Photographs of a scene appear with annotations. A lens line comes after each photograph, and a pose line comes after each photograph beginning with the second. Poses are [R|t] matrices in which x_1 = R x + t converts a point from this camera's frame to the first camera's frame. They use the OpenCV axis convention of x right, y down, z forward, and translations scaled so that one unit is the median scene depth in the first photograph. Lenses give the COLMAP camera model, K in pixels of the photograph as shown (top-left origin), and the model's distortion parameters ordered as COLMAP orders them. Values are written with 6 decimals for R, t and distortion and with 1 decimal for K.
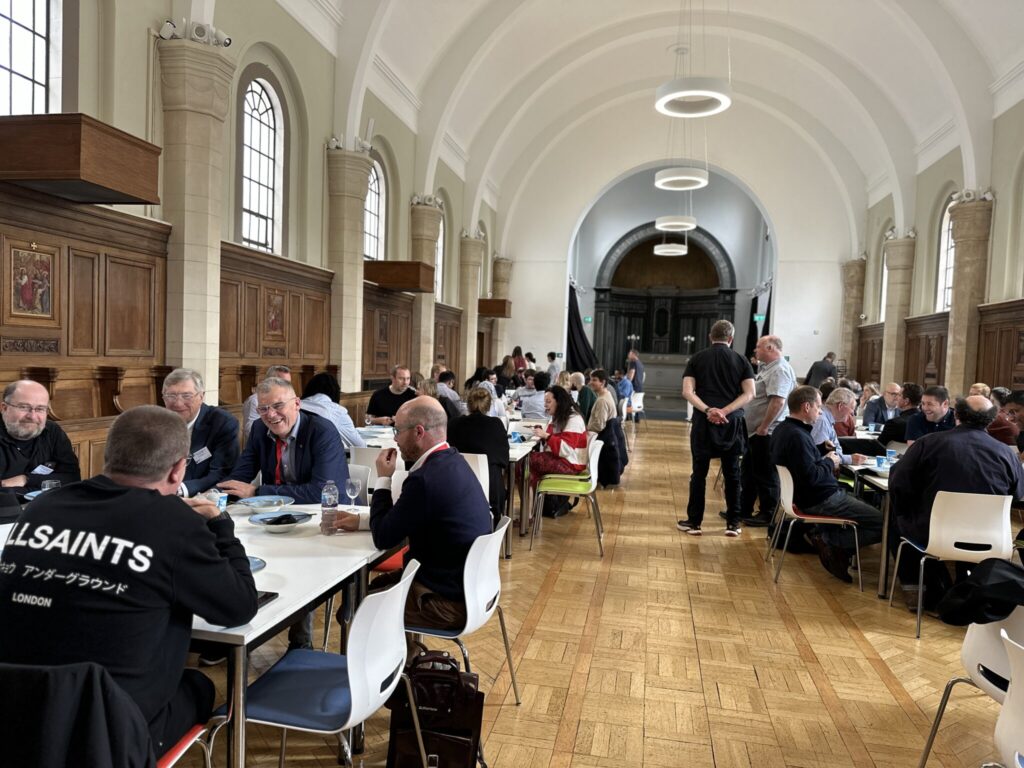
lens RADIAL K [[708.7, 0, 515.1], [0, 708.7, 391.2], [0, 0, 1]] dist [0.034356, -0.004788]
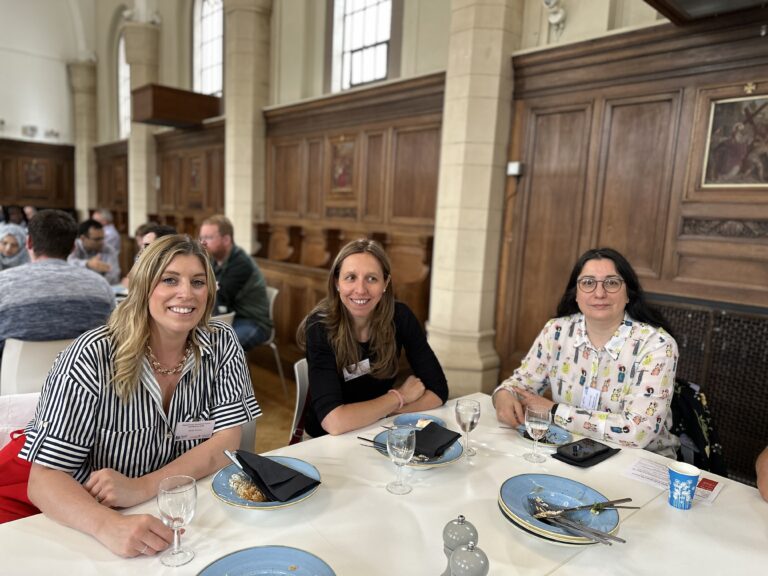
lens RADIAL K [[531.6, 0, 384.1], [0, 531.6, 288.3], [0, 0, 1]] dist [0.034356, -0.004788]
pose [[-0.606359, 0.035698, -0.794390, 0.186279], [-0.111195, 0.985370, 0.129155, -0.077941], [0.787379, 0.166646, -0.593518, 2.047894]]
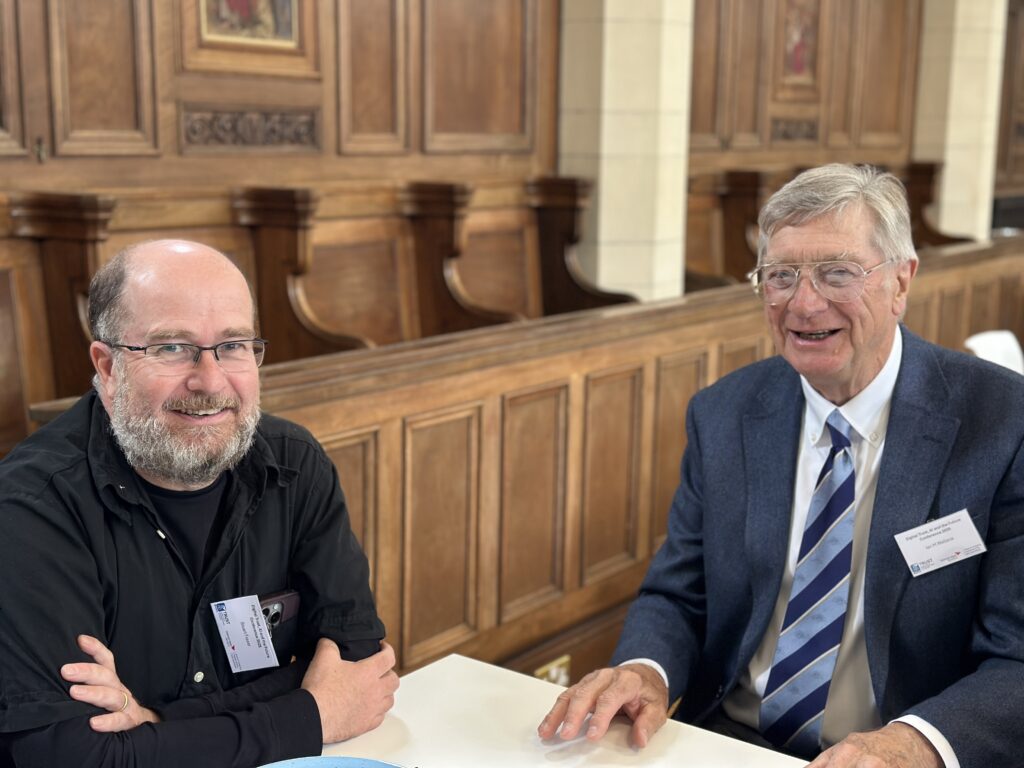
lens RADIAL K [[1388.7, 0, 511.0], [0, 1388.7, 386.0], [0, 0, 1]] dist [0.034140, 0.000000]
pose [[0.903673, 0.028086, -0.427301, -0.222951], [0.021348, 0.993651, 0.110459, -0.007852], [0.427690, -0.108941, 0.897336, 0.364542]]
